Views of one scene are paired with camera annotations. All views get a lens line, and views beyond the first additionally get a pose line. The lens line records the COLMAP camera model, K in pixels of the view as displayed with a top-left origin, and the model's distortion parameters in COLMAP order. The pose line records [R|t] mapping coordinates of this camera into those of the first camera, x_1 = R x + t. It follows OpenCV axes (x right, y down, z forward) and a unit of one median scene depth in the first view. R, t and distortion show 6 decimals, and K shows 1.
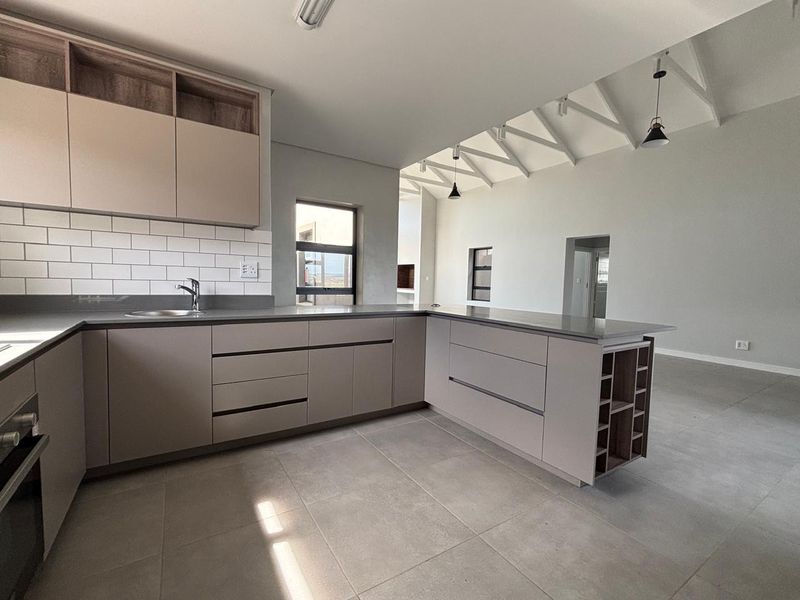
lens RADIAL K [[355.6, 0, 403.2], [0, 355.6, 306.1], [0, 0, 1]] dist [-0.003679, -0.000208]
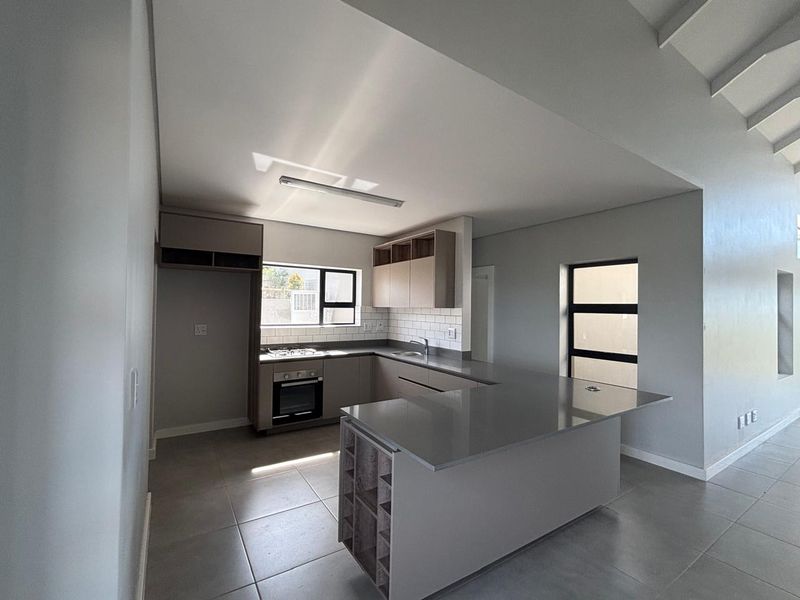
lens RADIAL K [[355.6, 0, 398.7], [0, 355.6, 304.8], [0, 0, 1]] dist [-0.003679, -0.000208]
pose [[-0.008758, -0.034842, -0.999354, 1.051569], [-0.088760, 0.995475, -0.033929, -0.141642], [0.996015, 0.088406, -0.011811, 0.716473]]
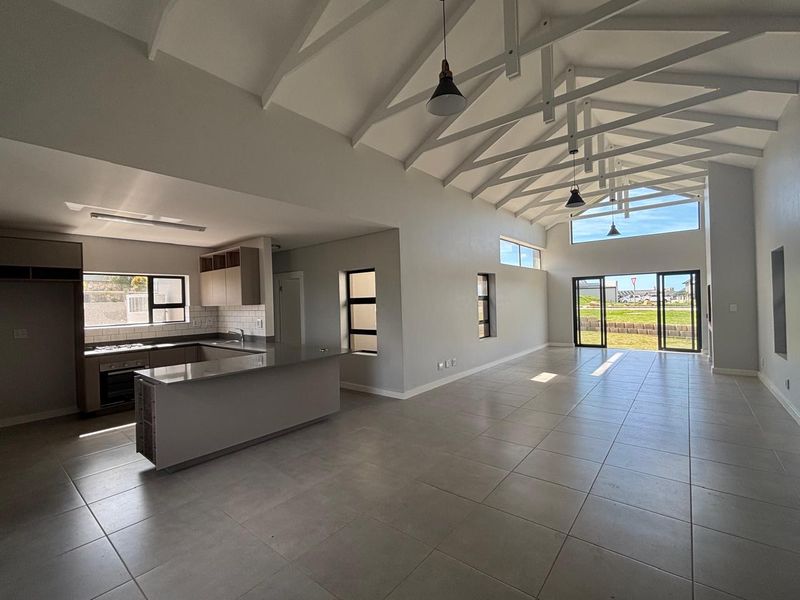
lens RADIAL K [[355.6, 0, 398.9], [0, 355.6, 302.9], [0, 0, 1]] dist [-0.003679, -0.000208]
pose [[0.304279, -0.028153, -0.952167, 1.687062], [-0.034744, 0.998570, -0.040628, -0.154569], [0.951949, 0.045444, 0.302865, 1.057252]]
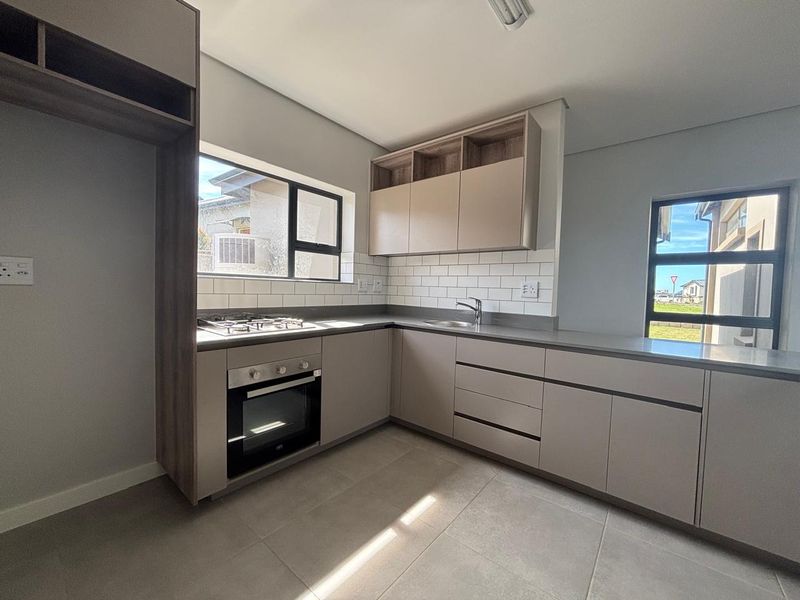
lens RADIAL K [[328.3, 0, 397.3], [0, 328.3, 305.0], [0, 0, 1]] dist [0.002849, -0.000747]
pose [[0.299455, 0.028080, -0.953697, 0.315855], [-0.090415, 0.995904, 0.000933, -0.024467], [0.949817, 0.085949, 0.300767, 0.342319]]
